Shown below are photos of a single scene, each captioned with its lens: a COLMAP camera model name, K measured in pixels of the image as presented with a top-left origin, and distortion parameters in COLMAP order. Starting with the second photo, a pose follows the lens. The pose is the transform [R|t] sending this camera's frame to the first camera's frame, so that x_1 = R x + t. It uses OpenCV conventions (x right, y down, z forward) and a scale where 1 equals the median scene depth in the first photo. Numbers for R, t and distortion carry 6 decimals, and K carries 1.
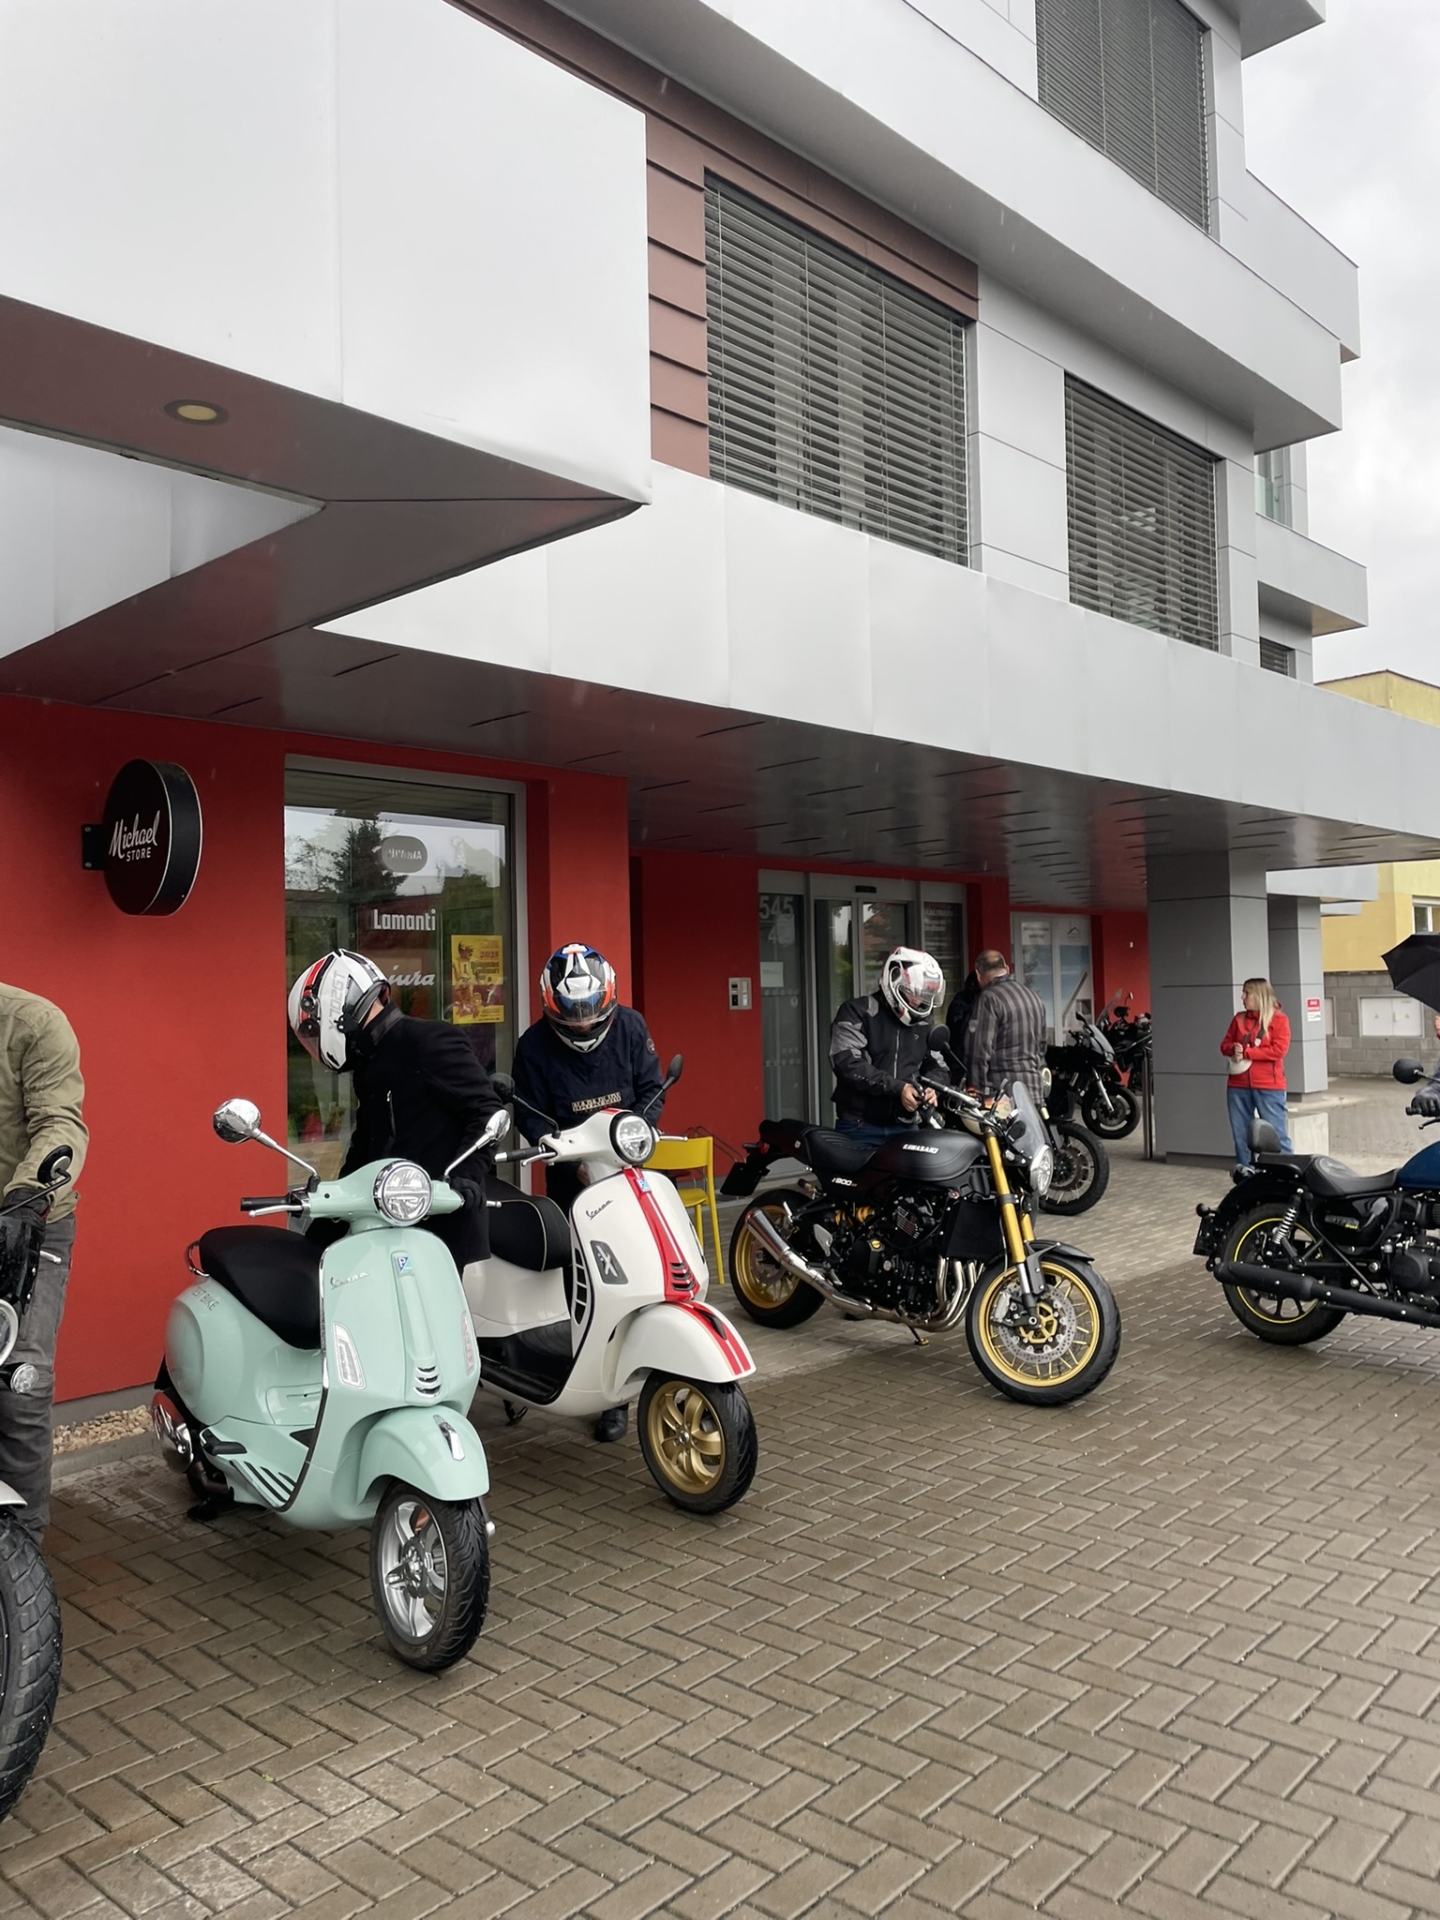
lens RADIAL K [[1439.9, 0, 720.0], [0, 1439.9, 960.0], [0, 0, 1]] dist [0.100631, -0.127774]
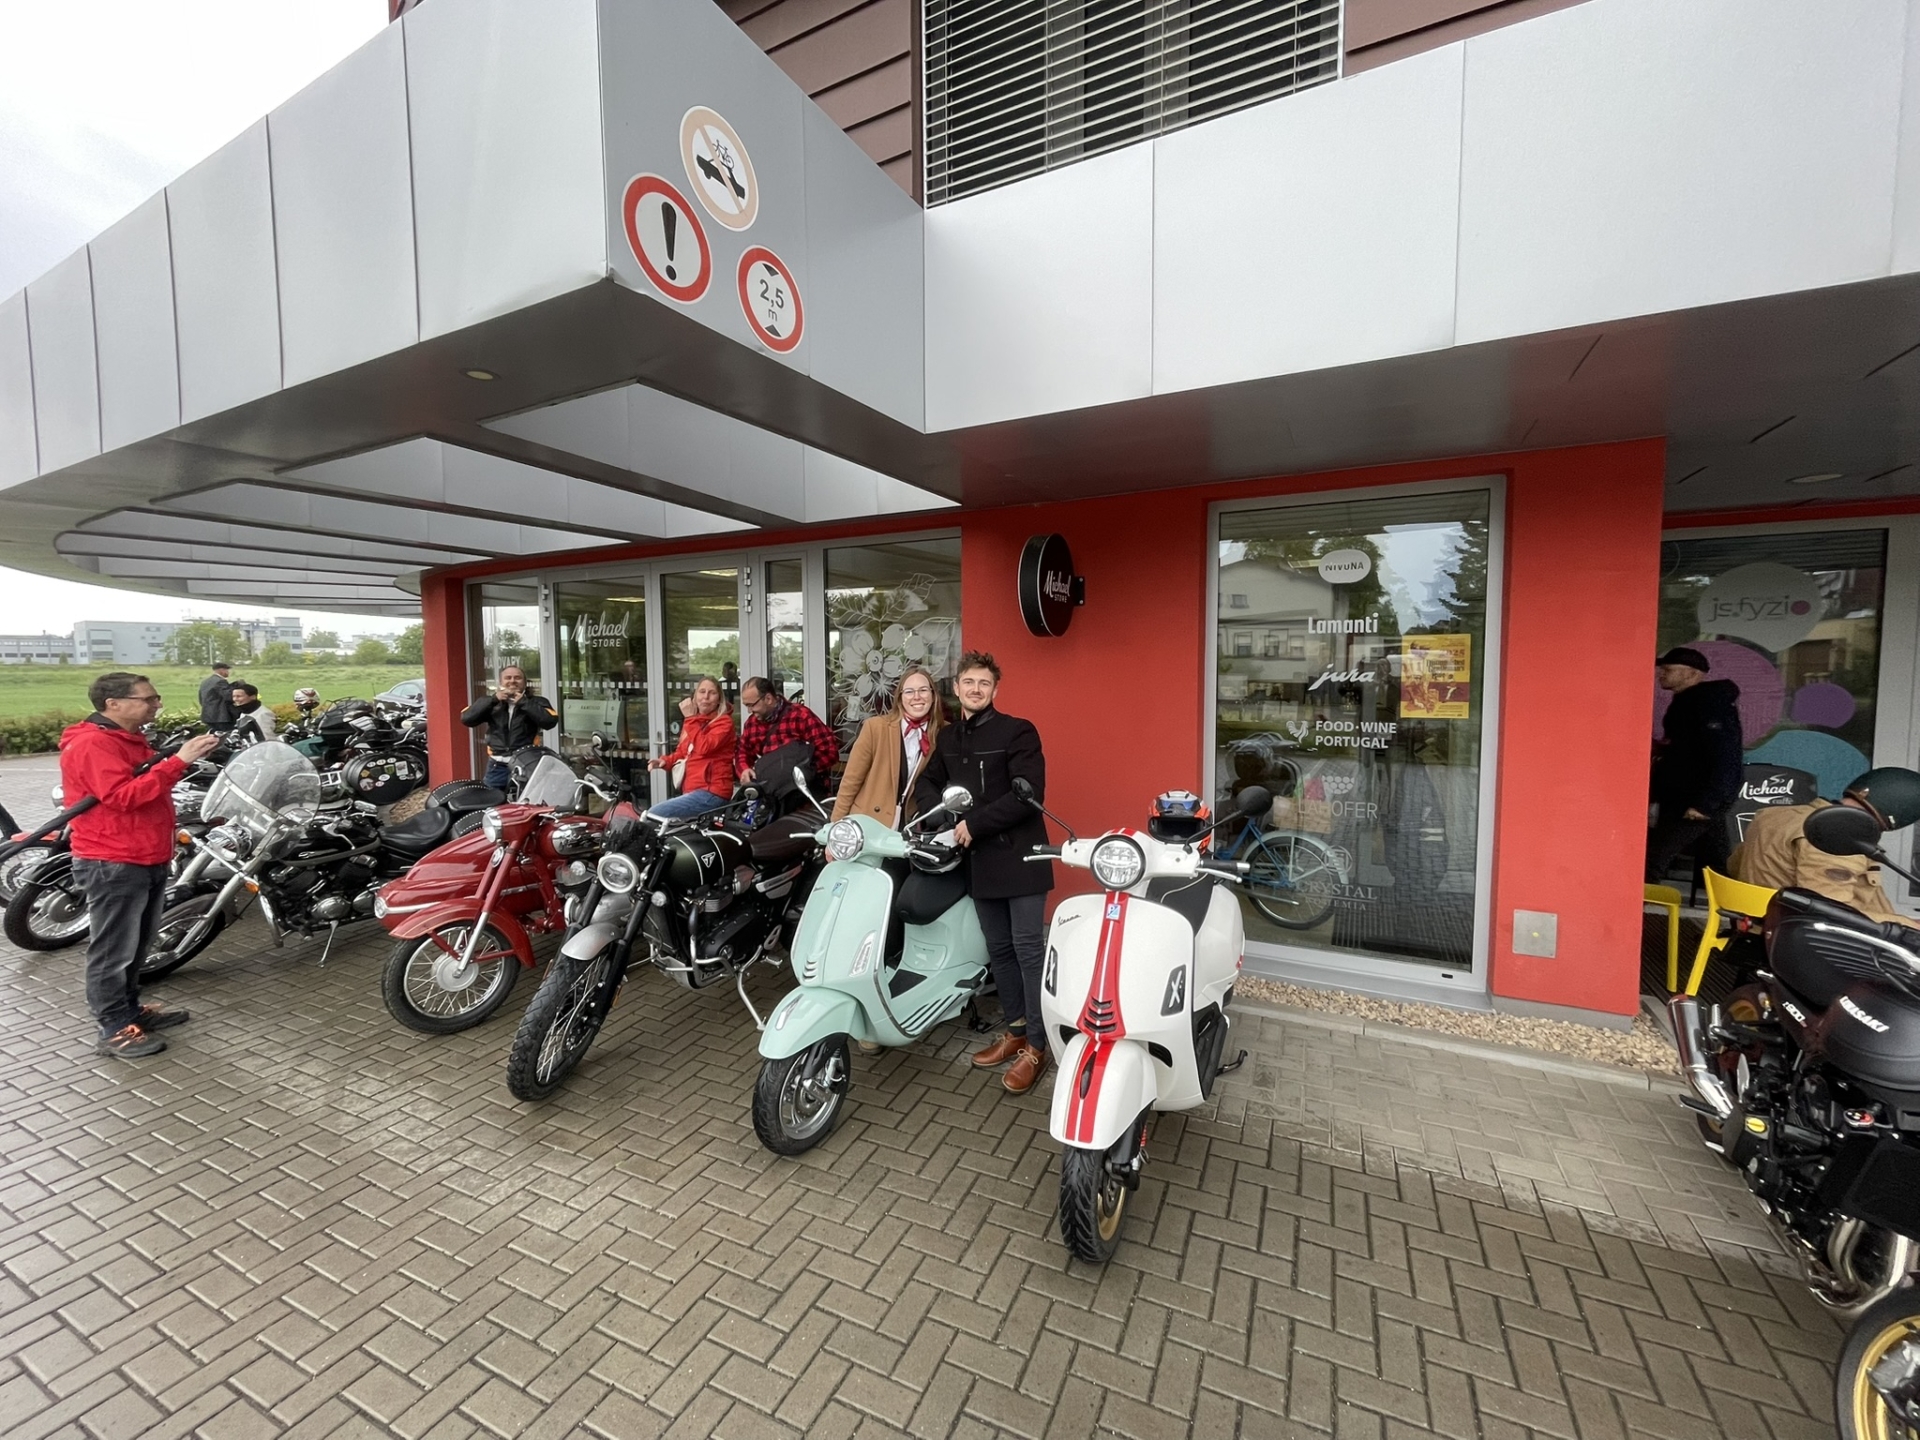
lens RADIAL K [[773.4, 0, 960.0], [0, 773.4, 720.0], [0, 0, 1]] dist [-0.007790, -0.000101]
pose [[0.281972, 0.091866, -0.955014, 0.274073], [0.026026, 0.994307, 0.103330, -0.022244], [0.959069, -0.053991, 0.277976, 0.504212]]
